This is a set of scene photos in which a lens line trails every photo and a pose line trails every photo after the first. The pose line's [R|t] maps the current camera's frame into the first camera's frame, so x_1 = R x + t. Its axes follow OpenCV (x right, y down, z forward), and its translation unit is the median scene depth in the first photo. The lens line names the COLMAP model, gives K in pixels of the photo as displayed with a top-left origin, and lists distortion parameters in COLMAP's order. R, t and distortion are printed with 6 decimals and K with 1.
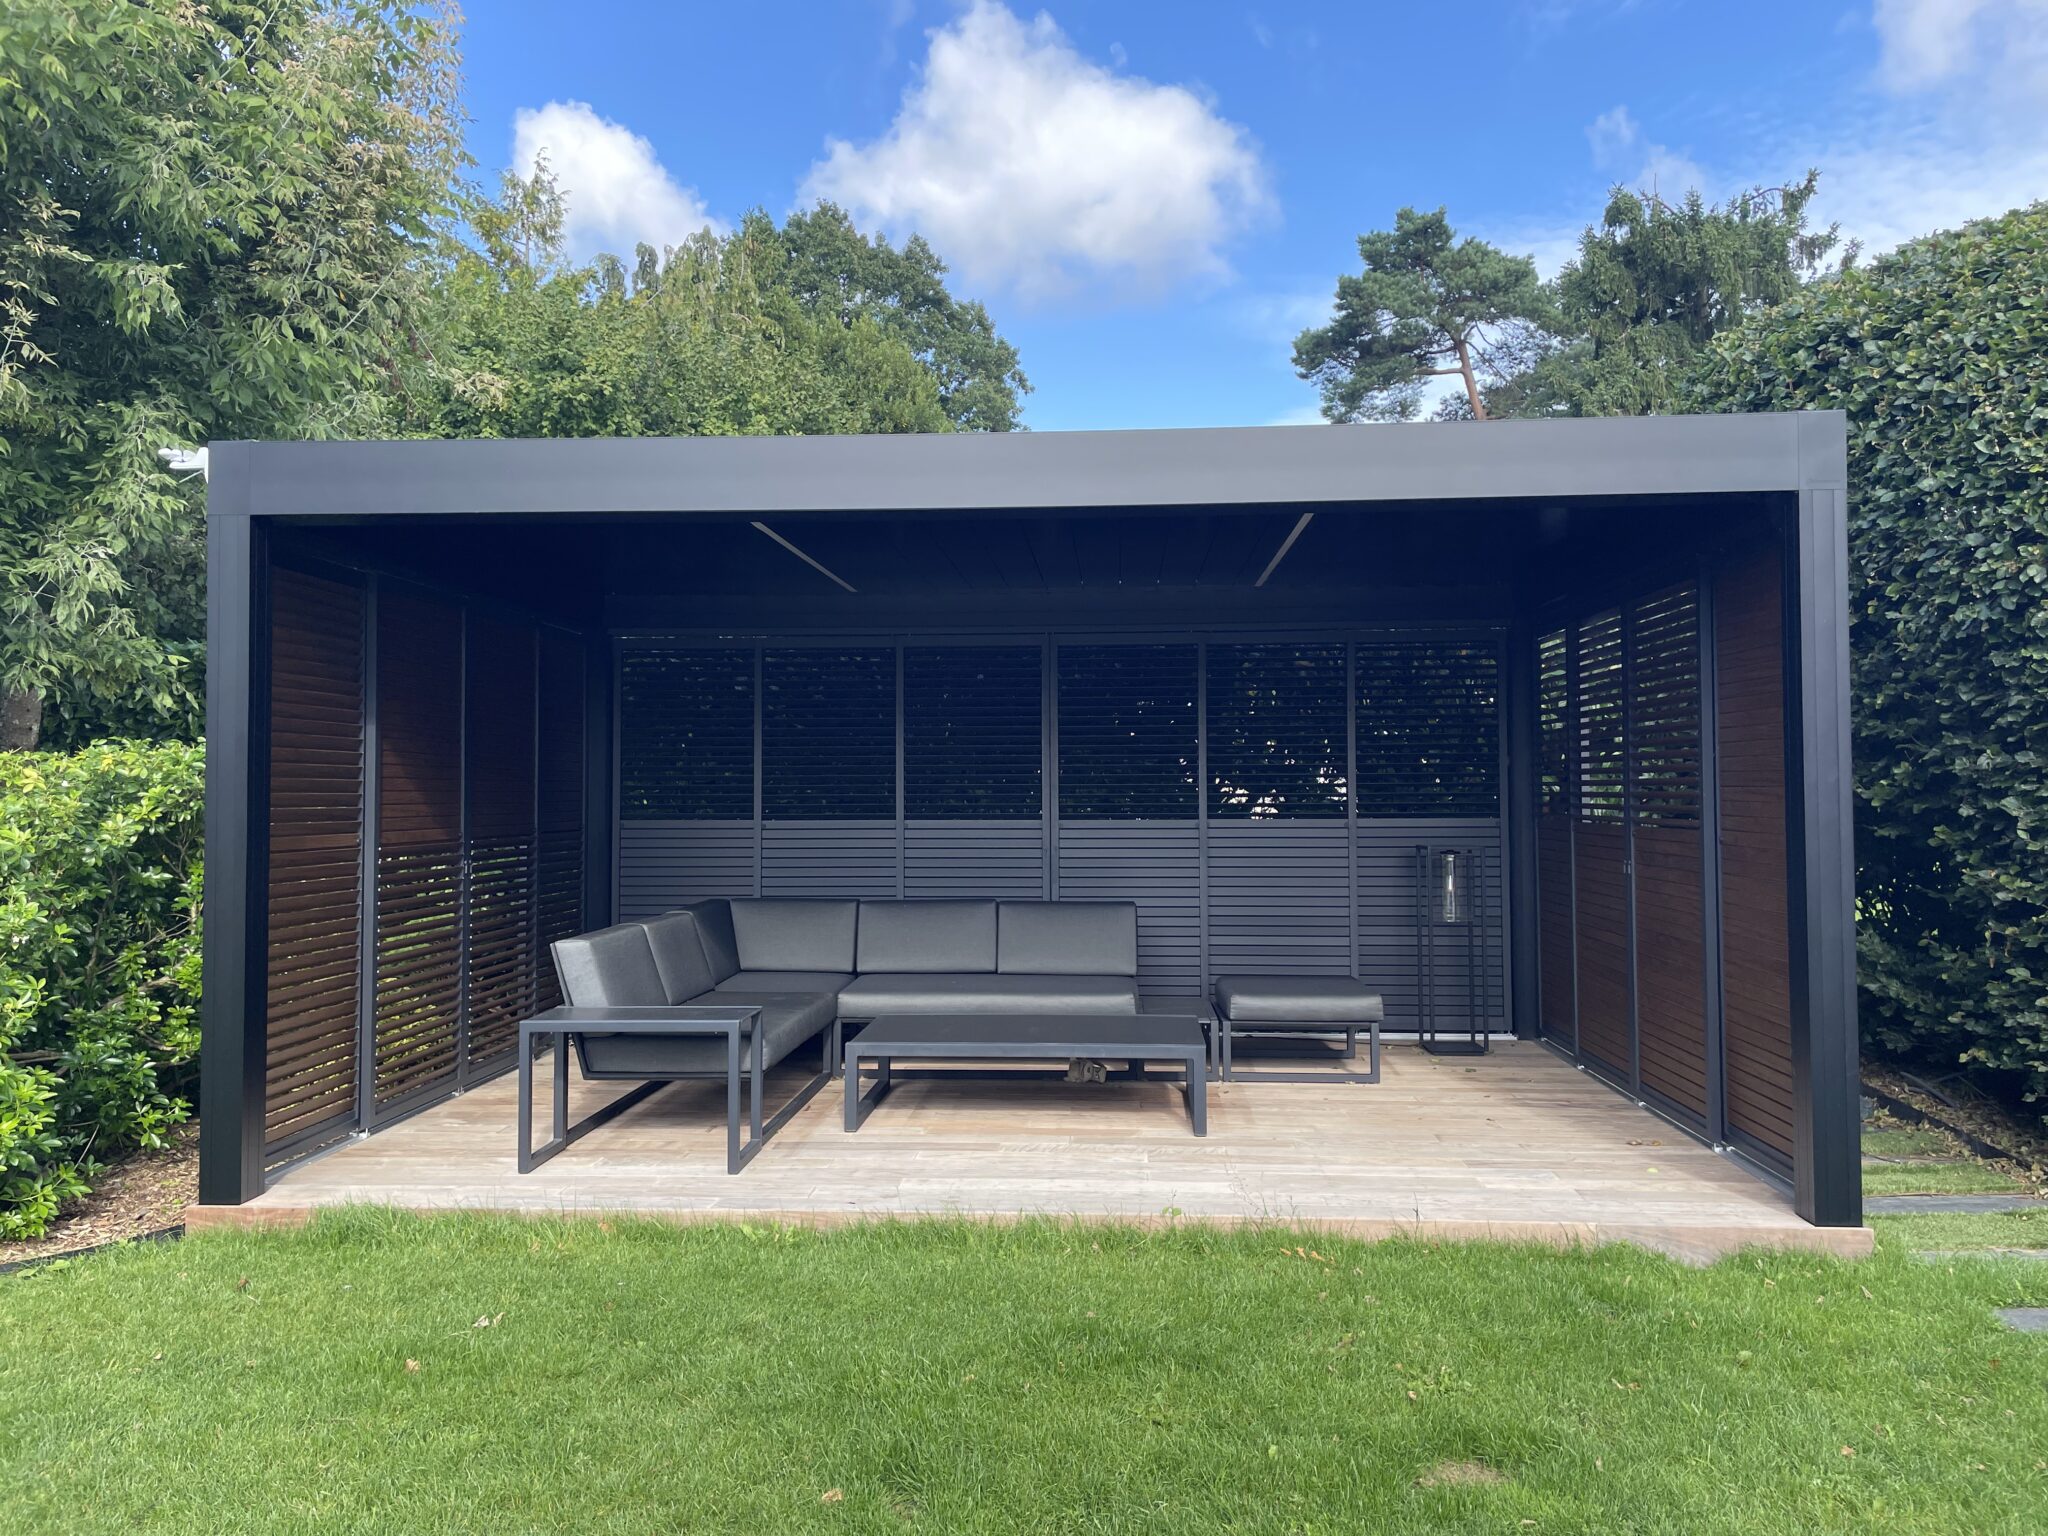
lens RADIAL K [[1543.0, 0, 1022.3], [0, 1543.0, 746.2], [0, 0, 1]] dist [0.086340, -0.117241]
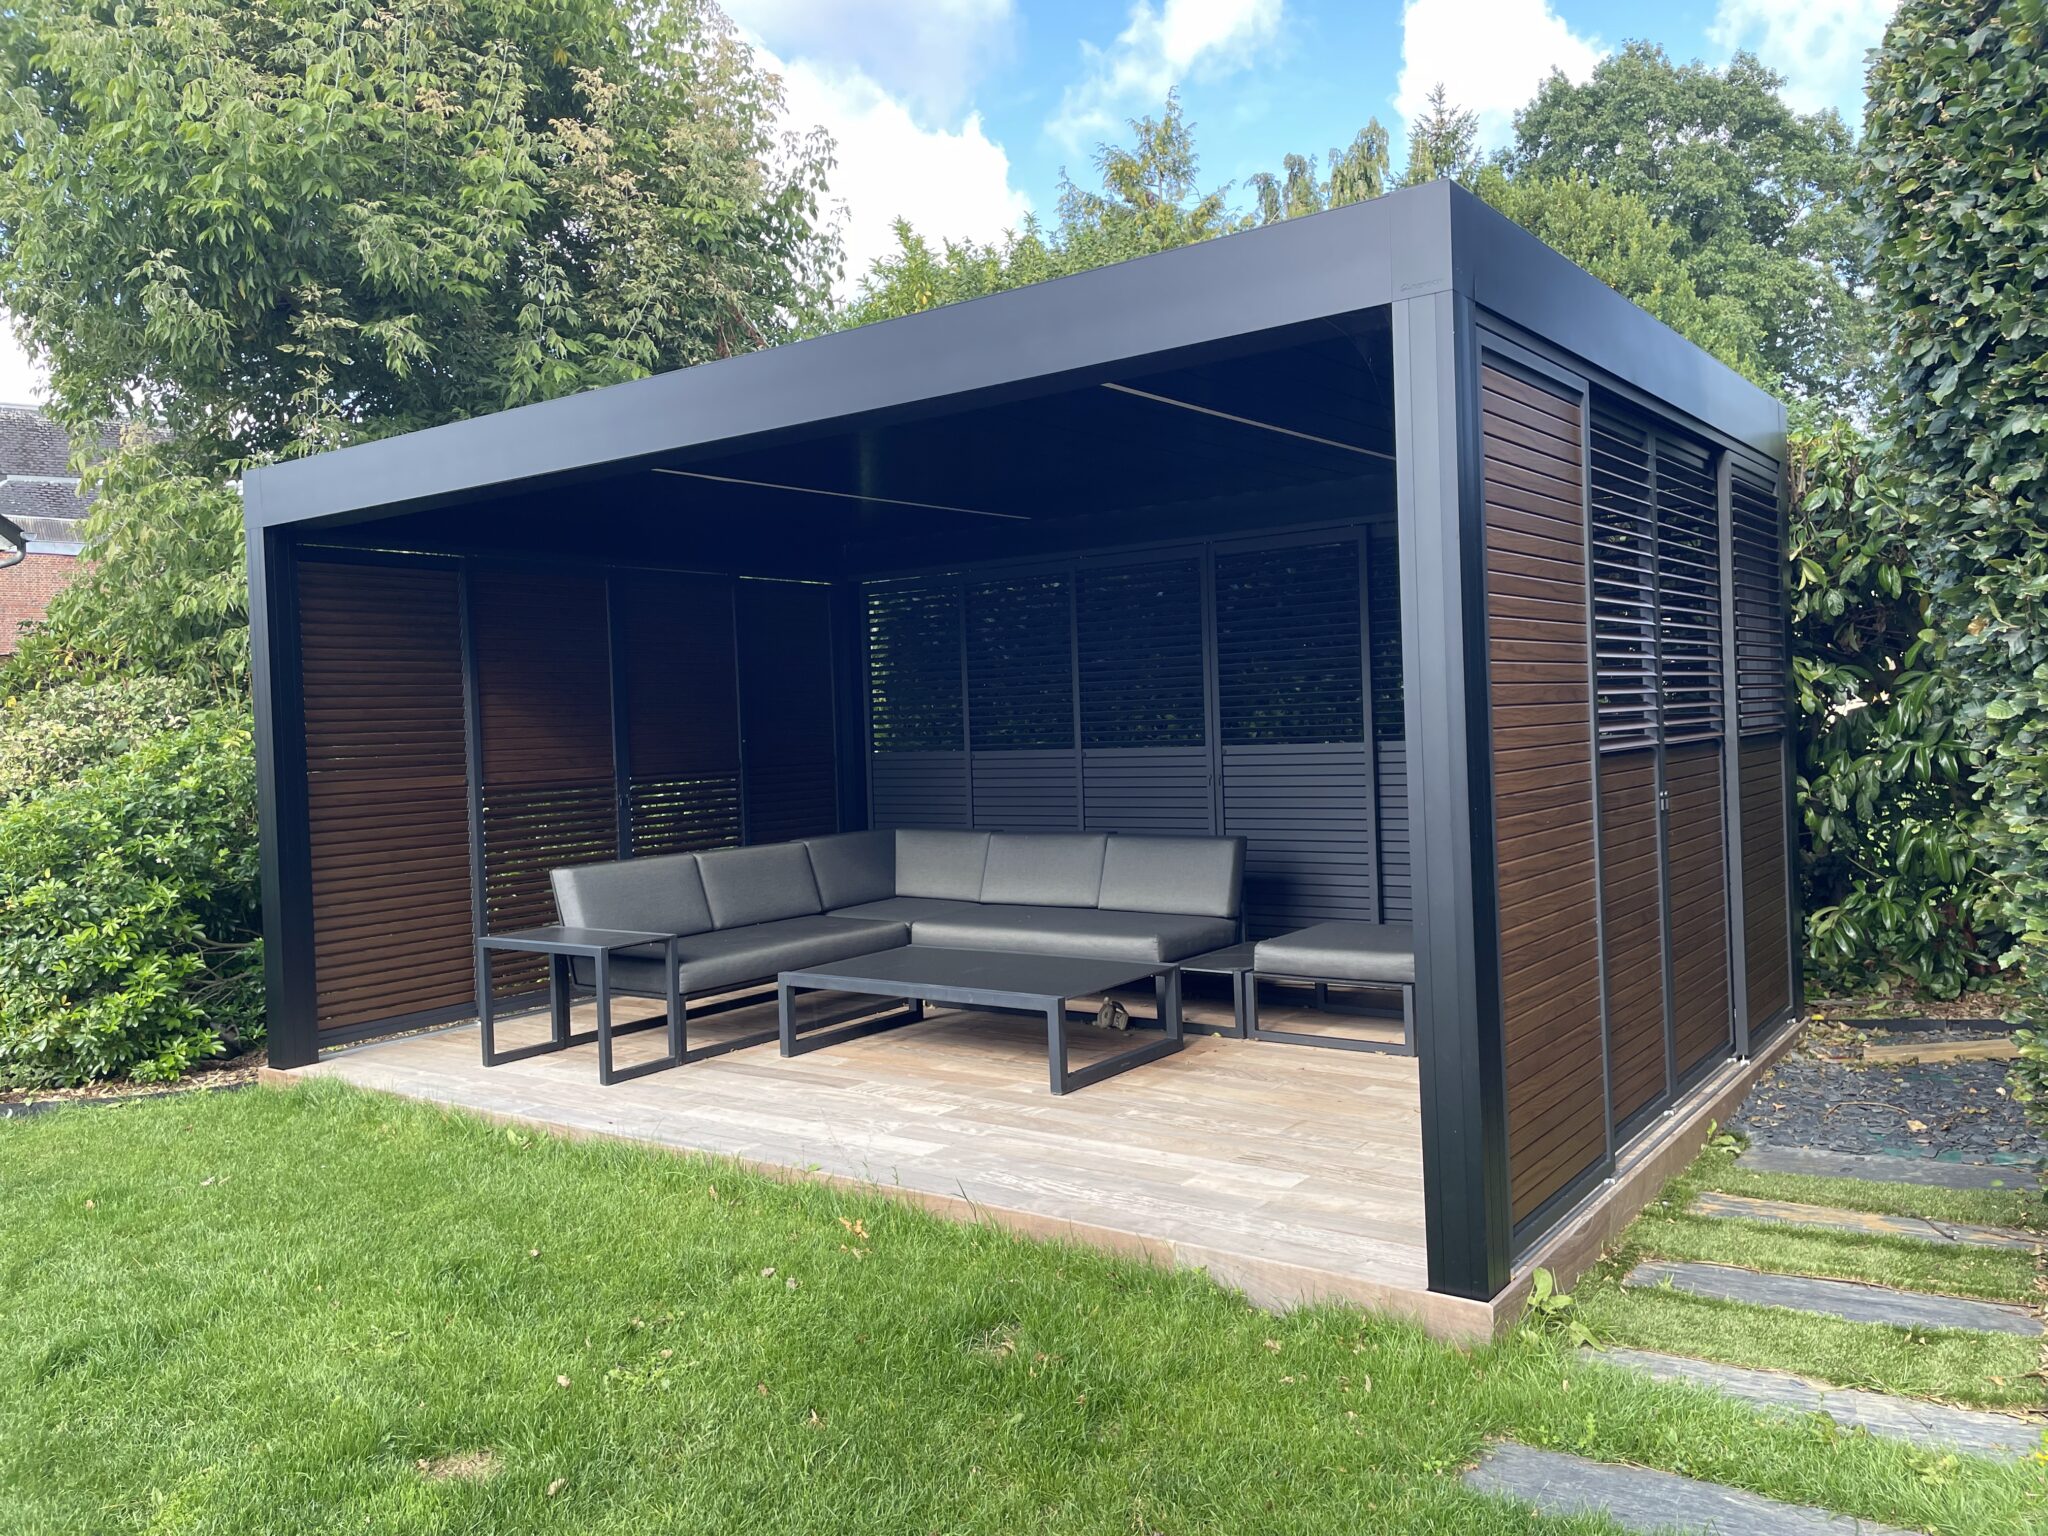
lens RADIAL K [[1539.8, 0, 1006.8], [0, 1539.8, 750.4], [0, 0, 1]] dist [0.091381, -0.116263]
pose [[0.836379, -0.019254, -0.547814, 0.422552], [0.051425, 0.997731, 0.043447, 0.004377], [0.545734, -0.064510, 0.835471, 0.165076]]
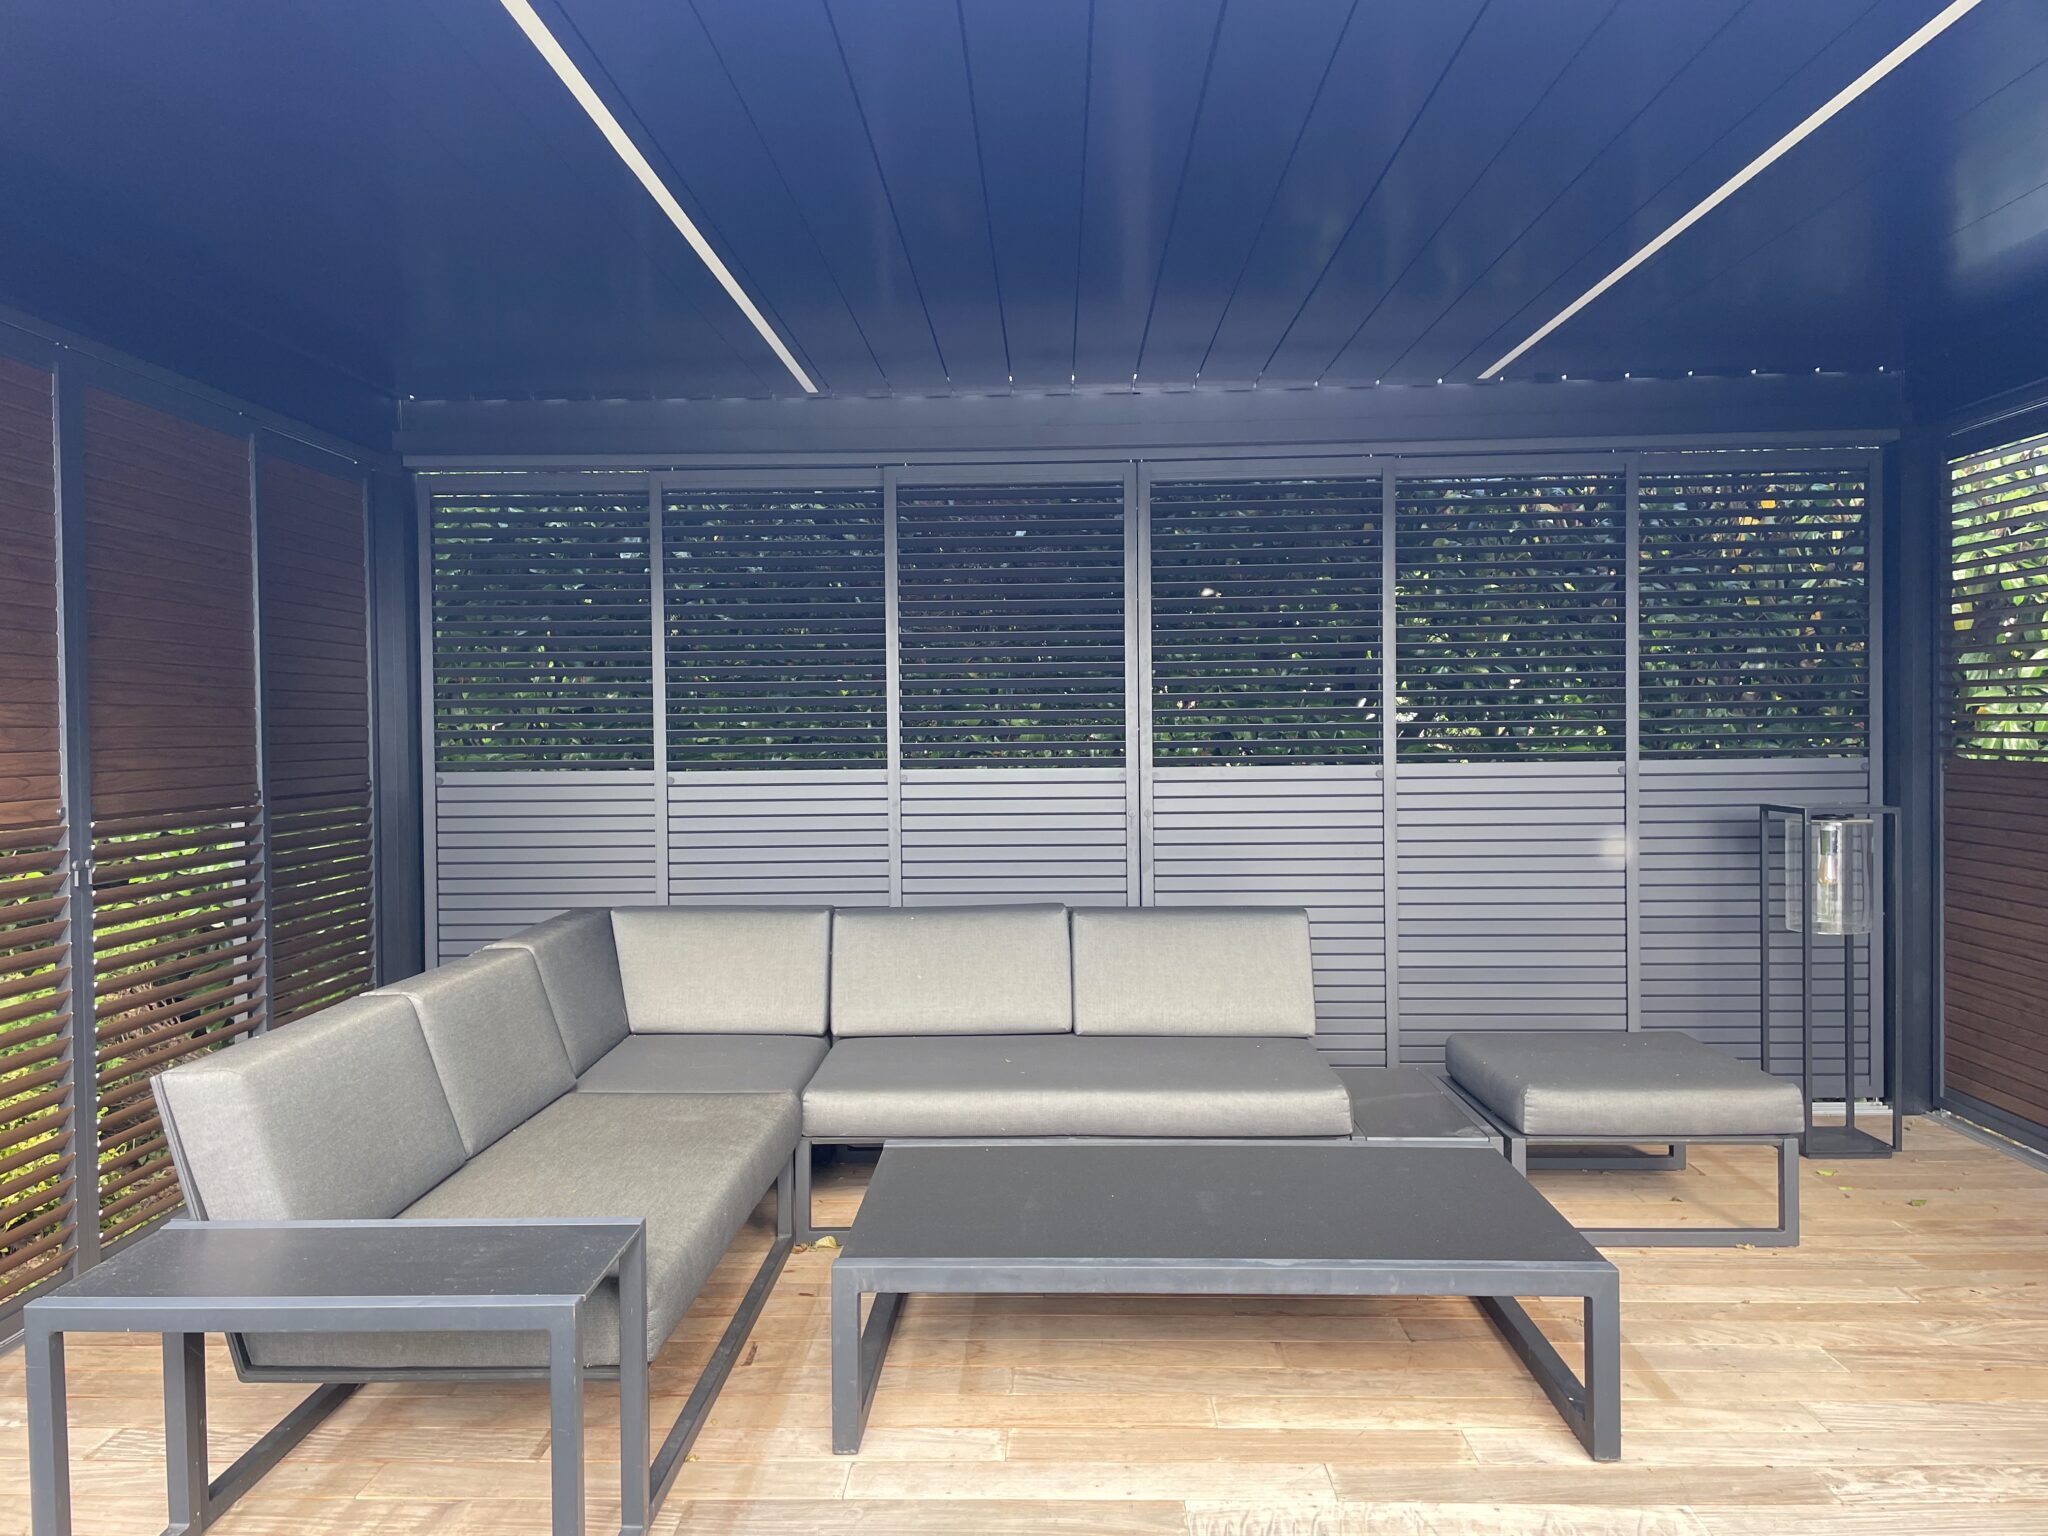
lens RADIAL K [[1539.8, 0, 1006.8], [0, 1539.8, 750.4], [0, 0, 1]] dist [0.091381, -0.116263]
pose [[0.999400, -0.008096, 0.033674, -0.055327], [0.006509, 0.998875, 0.046962, 0.011997], [-0.034016, -0.046714, 0.998329, 0.390952]]
